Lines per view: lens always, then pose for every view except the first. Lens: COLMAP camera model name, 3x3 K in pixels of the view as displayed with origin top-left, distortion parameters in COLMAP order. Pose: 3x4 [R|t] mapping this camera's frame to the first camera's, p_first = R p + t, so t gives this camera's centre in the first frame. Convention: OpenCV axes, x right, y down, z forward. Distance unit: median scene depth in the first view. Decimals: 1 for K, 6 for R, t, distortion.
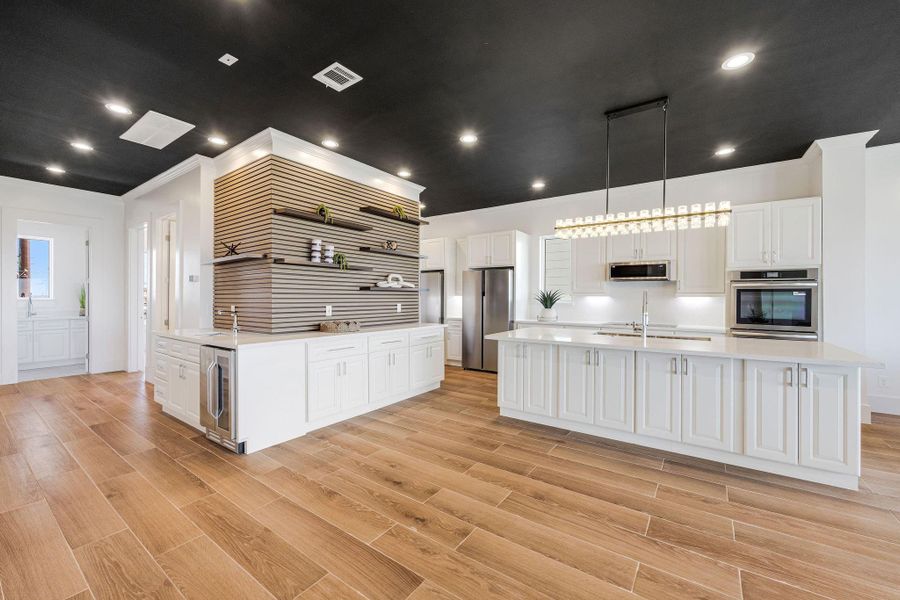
lens RADIAL K [[364.6, 0, 447.8], [0, 364.6, 299.2], [0, 0, 1]] dist [-0.004442, 0.000251]
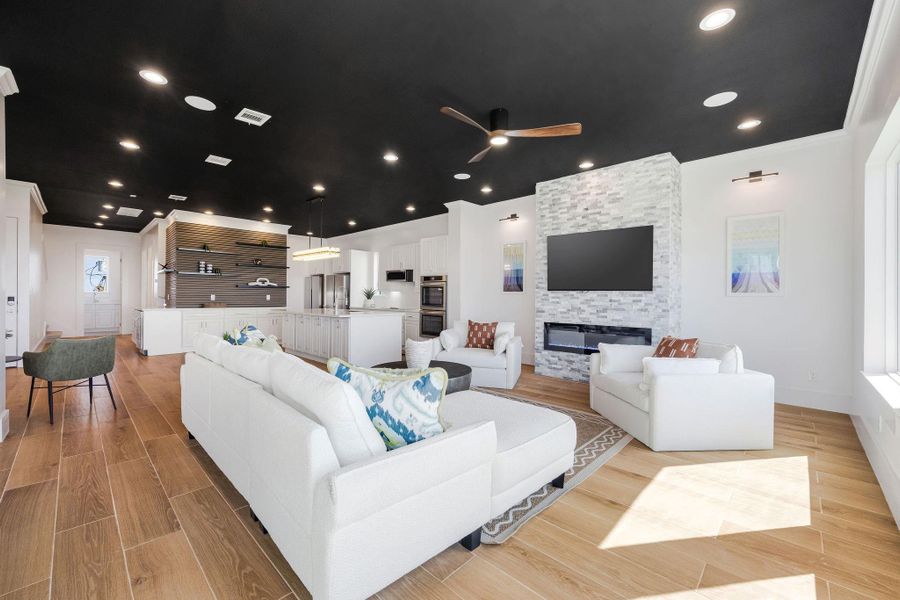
lens RADIAL K [[364.6, 0, 443.3], [0, 364.6, 297.5], [0, 0, 1]] dist [-0.004442, 0.000251]
pose [[0.988042, 0.005892, -0.154069, 1.250983], [-0.006592, 0.999970, -0.004029, 0.033664], [0.154041, 0.004997, 0.988052, -0.761710]]
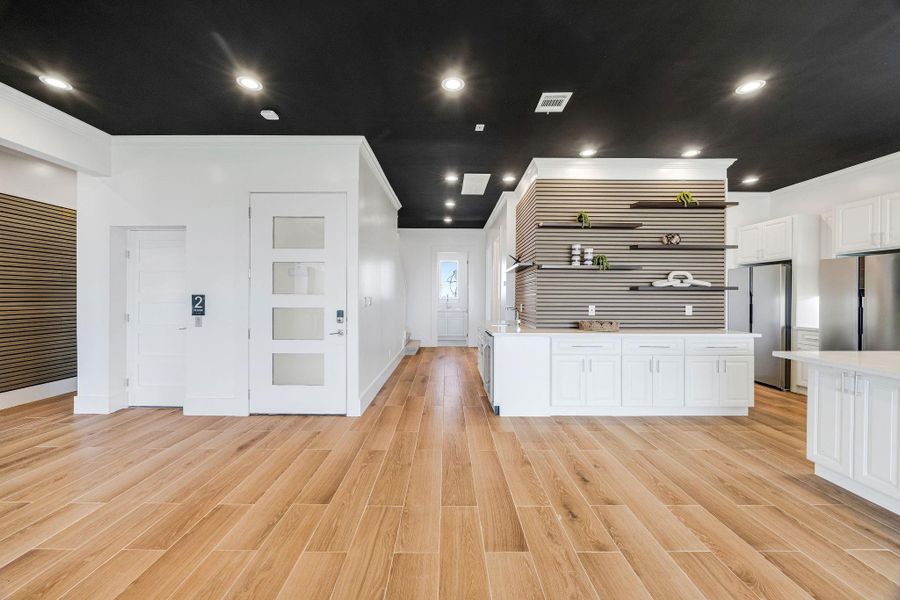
lens RADIAL K [[353.6, 0, 445.5], [0, 353.6, 297.9], [0, 0, 1]] dist [-0.001730, 0.000863]
pose [[0.581277, 0.004491, -0.813693, 0.274873], [-0.008163, 0.999967, -0.000313, -0.000187], [0.813665, 0.006824, 0.581294, 0.067236]]
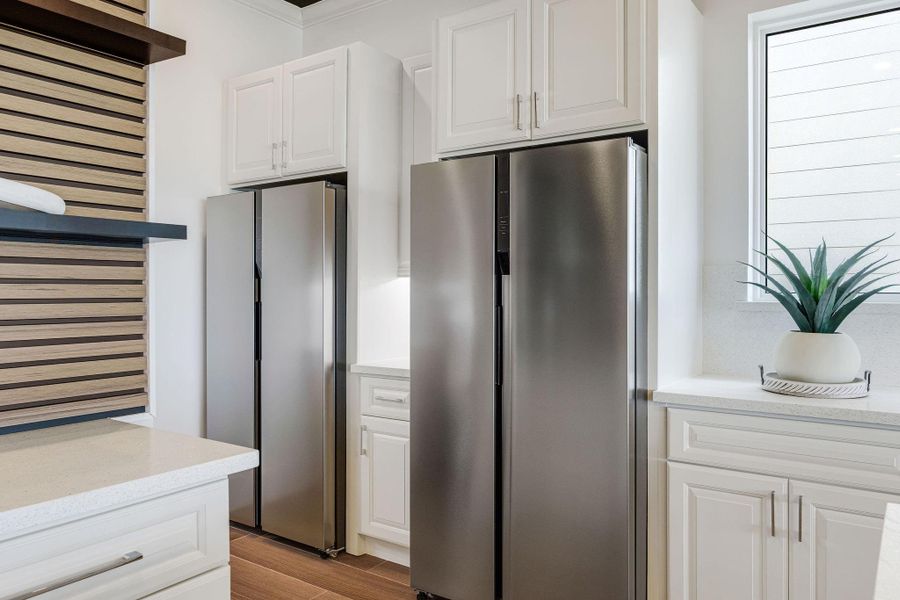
lens RADIAL K [[660.4, 0, 445.8], [0, 660.4, 294.5], [0, 0, 1]] dist [-0.006031, -0.000039]
pose [[1.000000, 0.000171, -0.000576, 0.098777], [-0.000174, 0.999991, -0.004245, 0.007179], [0.000575, 0.004245, 0.999991, 0.942002]]
